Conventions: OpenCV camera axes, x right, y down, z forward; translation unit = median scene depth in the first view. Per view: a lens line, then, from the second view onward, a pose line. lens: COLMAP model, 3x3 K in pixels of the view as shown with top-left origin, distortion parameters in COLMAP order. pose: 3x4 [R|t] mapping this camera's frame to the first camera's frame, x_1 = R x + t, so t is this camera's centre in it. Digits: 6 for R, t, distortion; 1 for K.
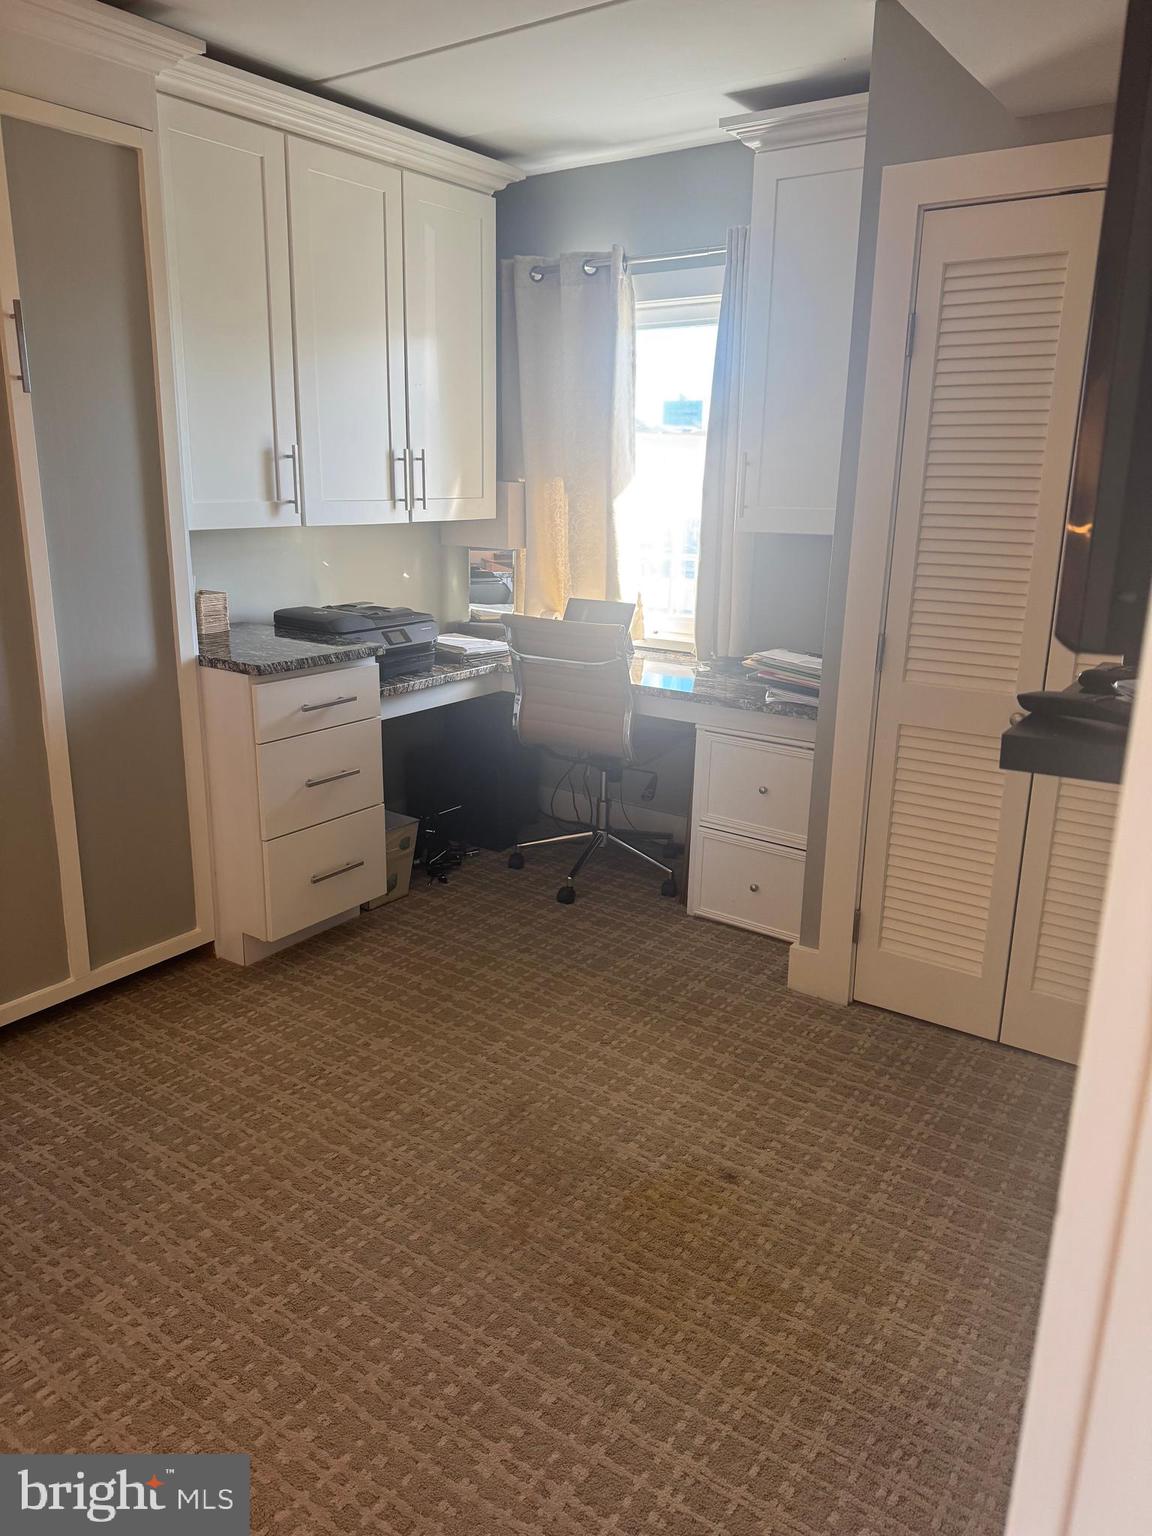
lens RADIAL K [[1098.1, 0, 585.5], [0, 1098.1, 764.1], [0, 0, 1]] dist [0.048919, -0.058898]
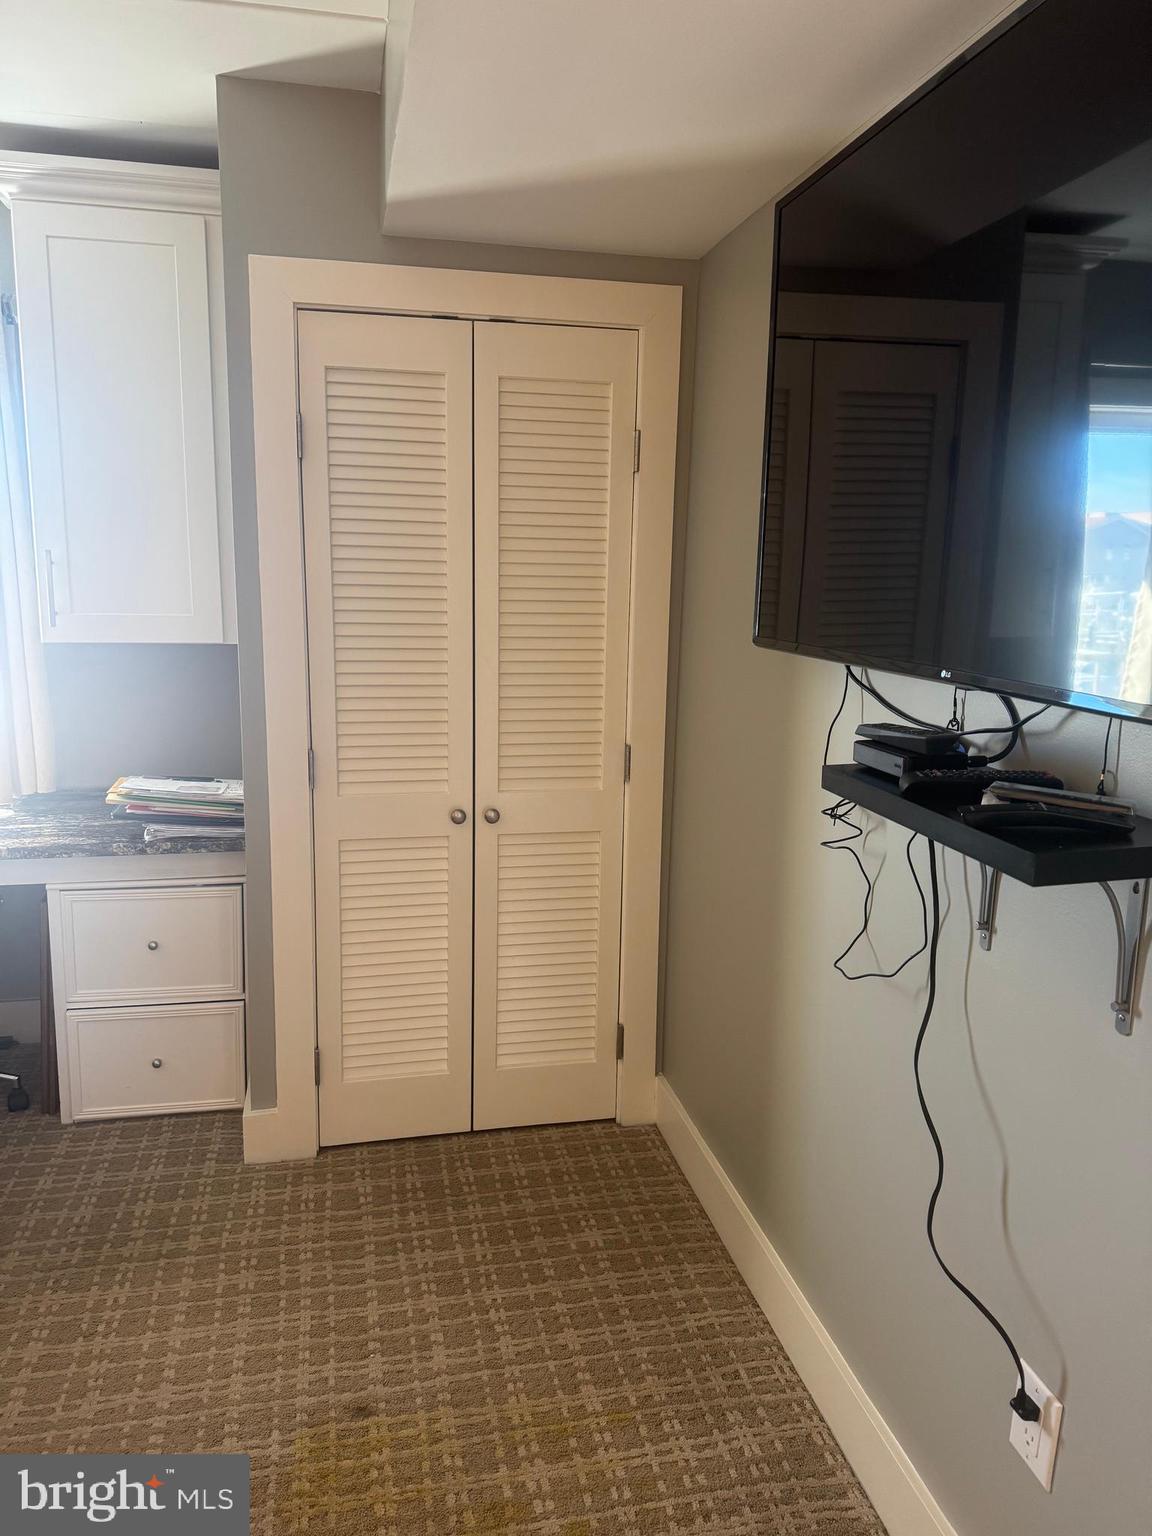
lens RADIAL K [[1098.1, 0, 570.4], [0, 1098.1, 764.6], [0, 0, 1]] dist [0.048919, -0.058898]
pose [[0.679658, -0.136695, 0.720679, -0.262238], [0.186419, 0.982414, 0.010532, -0.075994], [-0.709445, 0.127191, 0.693188, 0.211889]]
